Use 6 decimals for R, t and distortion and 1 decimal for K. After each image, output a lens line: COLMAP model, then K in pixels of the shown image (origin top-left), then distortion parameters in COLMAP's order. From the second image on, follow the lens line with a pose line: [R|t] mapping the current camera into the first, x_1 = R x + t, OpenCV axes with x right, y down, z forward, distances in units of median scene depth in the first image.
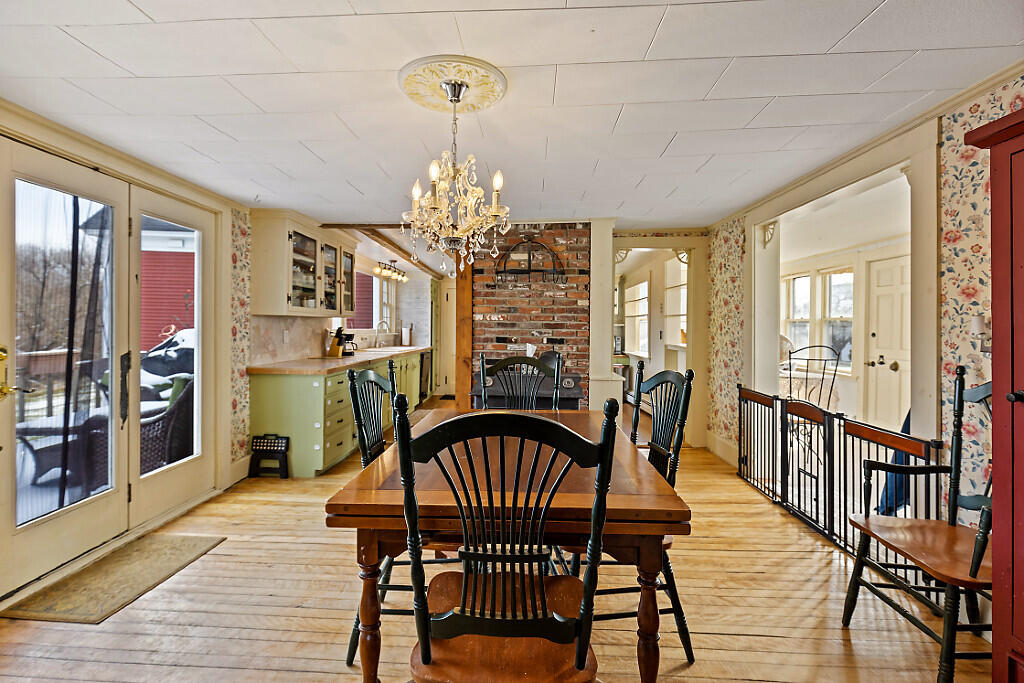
lens RADIAL K [[472.3, 0, 510.1], [0, 472.3, 322.4], [0, 0, 1]] dist [-0.000486, 0.000299]
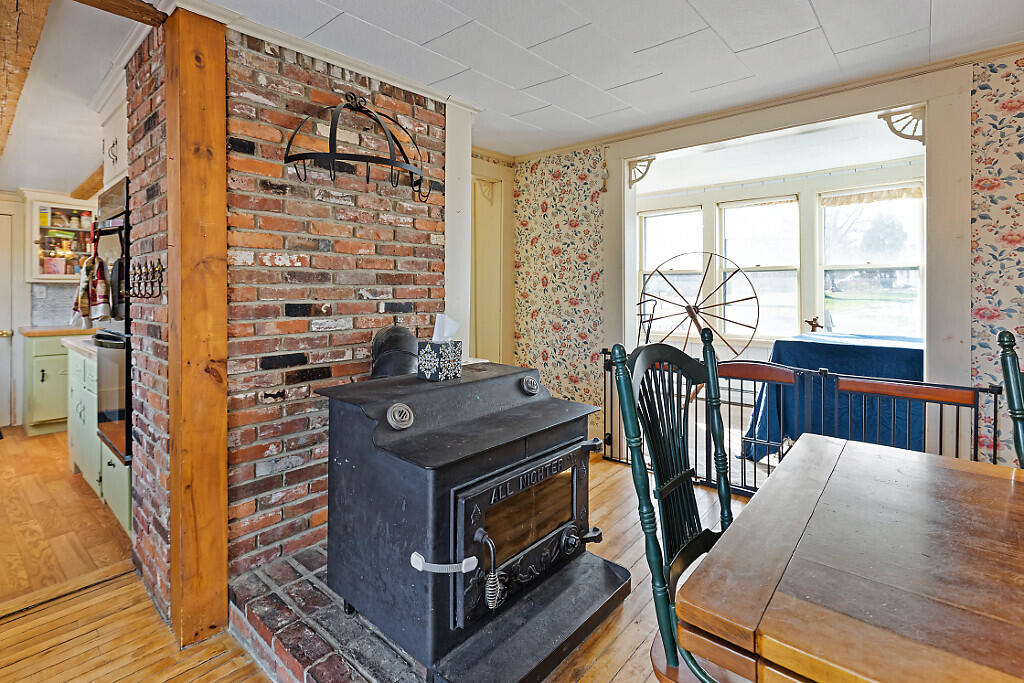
lens RADIAL K [[472.3, 0, 502.2], [0, 472.3, 288.7], [0, 0, 1]] dist [-0.000486, 0.000299]
pose [[0.621295, -0.014089, 0.783450, -0.251057], [0.005942, 0.999894, 0.013269, 0.011936], [-0.783555, -0.003589, 0.621313, 0.572689]]
